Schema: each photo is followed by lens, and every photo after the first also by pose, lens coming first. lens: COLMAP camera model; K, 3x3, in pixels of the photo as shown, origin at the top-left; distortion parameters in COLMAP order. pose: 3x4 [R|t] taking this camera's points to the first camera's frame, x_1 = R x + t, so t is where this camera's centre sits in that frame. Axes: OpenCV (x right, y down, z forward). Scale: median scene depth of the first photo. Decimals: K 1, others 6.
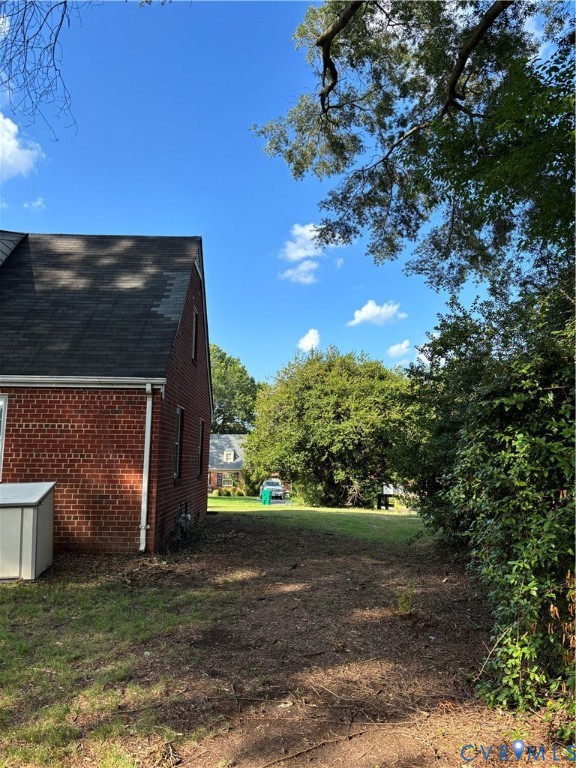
lens RADIAL K [[598.0, 0, 288.0], [0, 598.0, 384.0], [0, 0, 1]] dist [0.031116, -0.043268]
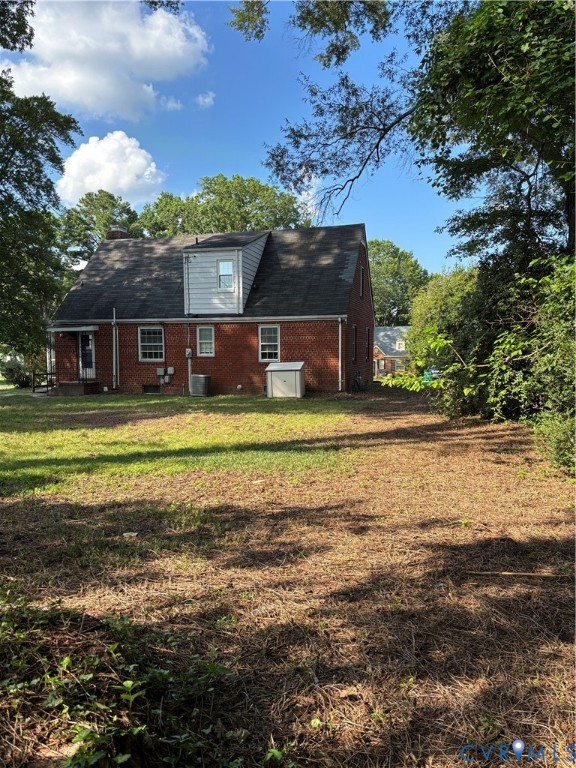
lens RADIAL K [[598.0, 0, 288.0], [0, 598.0, 384.0], [0, 0, 1]] dist [0.031116, -0.043268]
pose [[0.956191, 0.002462, -0.292734, 0.180577], [0.051762, 0.982787, 0.177343, -0.126042], [0.288132, -0.184726, 0.939604, -0.913514]]
